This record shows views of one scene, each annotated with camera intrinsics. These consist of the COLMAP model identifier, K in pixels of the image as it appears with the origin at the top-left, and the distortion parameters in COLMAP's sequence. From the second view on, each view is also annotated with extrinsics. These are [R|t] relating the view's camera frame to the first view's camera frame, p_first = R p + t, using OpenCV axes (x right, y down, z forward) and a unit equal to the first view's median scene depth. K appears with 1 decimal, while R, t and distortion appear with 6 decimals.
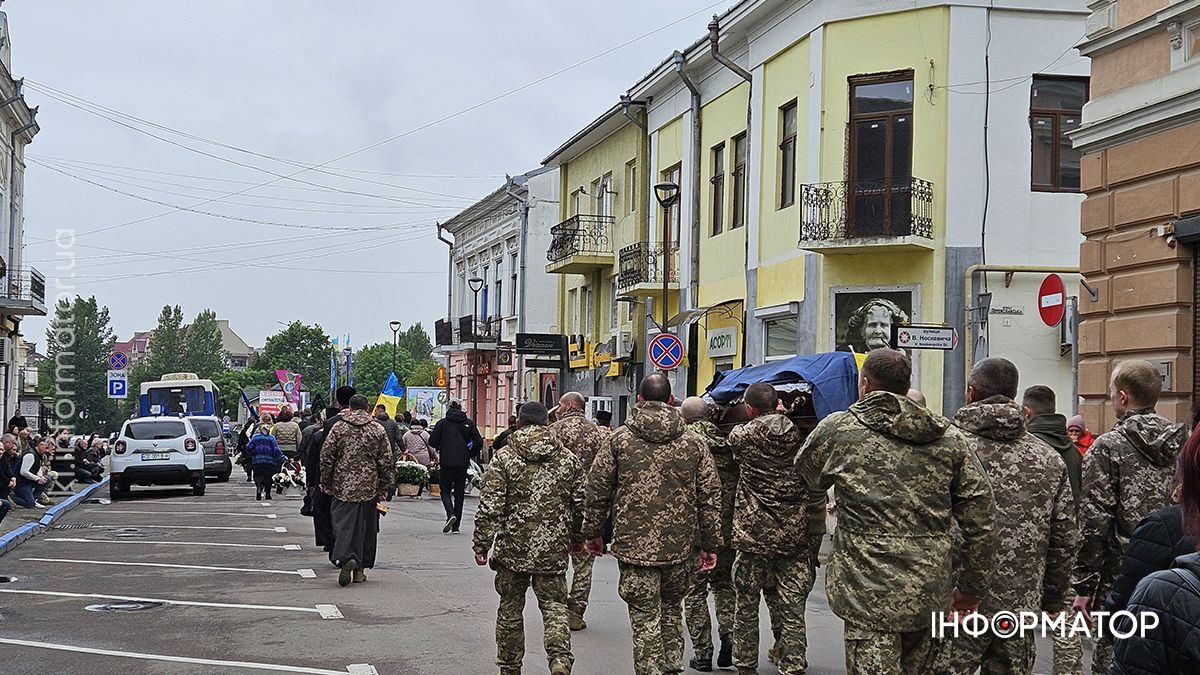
lens RADIAL K [[1708.2, 0, 600.6], [0, 1708.2, 368.2], [0, 0, 1]] dist [0.087454, -0.062654]
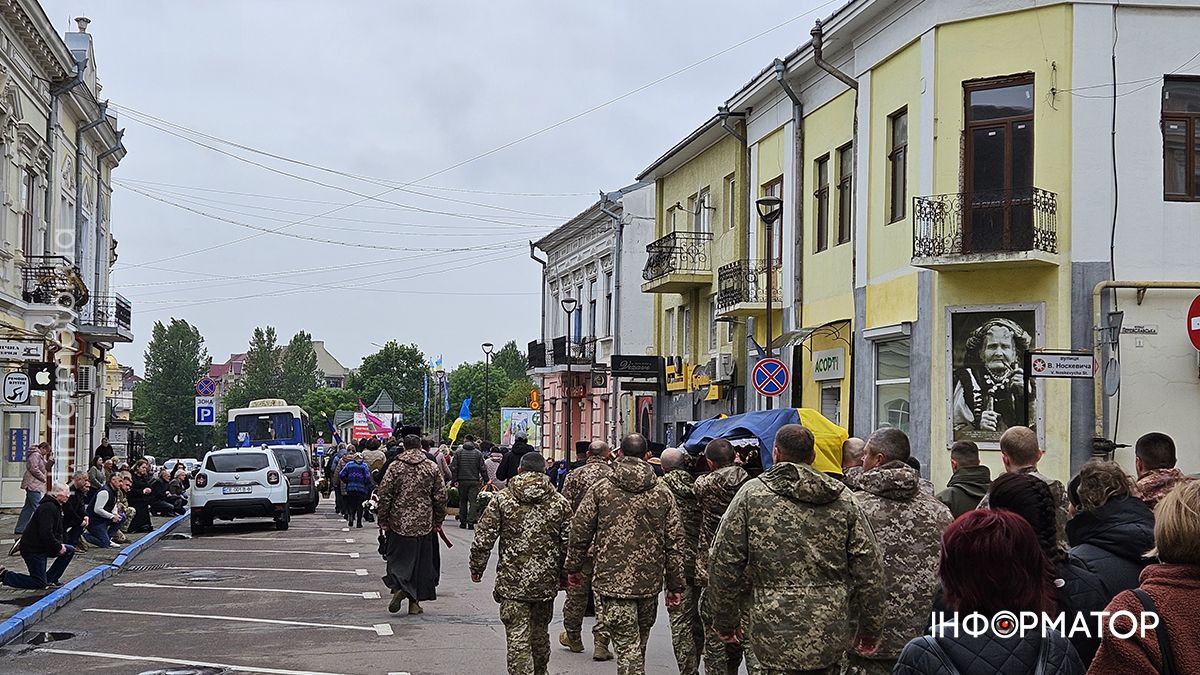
lens RADIAL K [[1728.1, 0, 603.8], [0, 1728.1, 358.2], [0, 0, 1]] dist [0.077440, 0.007819]
pose [[0.998493, -0.008957, -0.054143, -0.001024], [0.008106, 0.999840, -0.015916, -0.004197], [0.054277, 0.015453, 0.998406, 0.034496]]
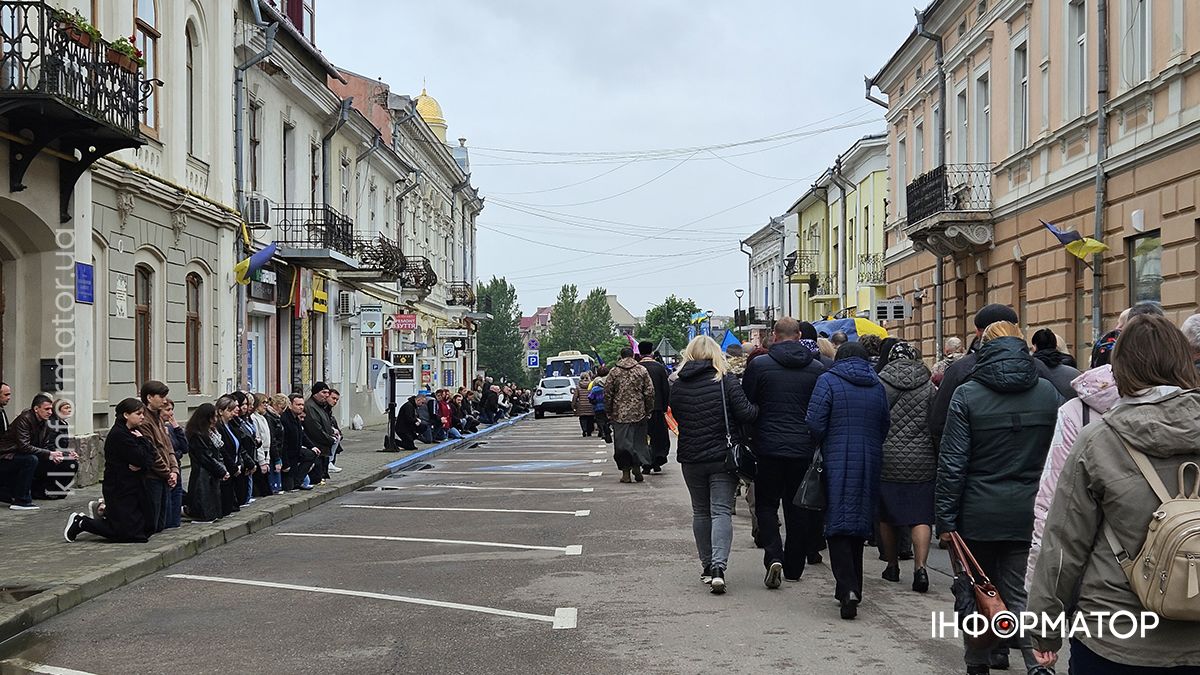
lens RADIAL K [[1728.1, 0, 603.8], [0, 1728.1, 358.2], [0, 0, 1]] dist [0.077440, 0.007819]
pose [[0.974052, -0.027168, -0.224686, 0.206681], [0.031184, 0.999411, 0.014346, -0.017136], [0.224164, -0.020980, 0.974326, -0.787892]]
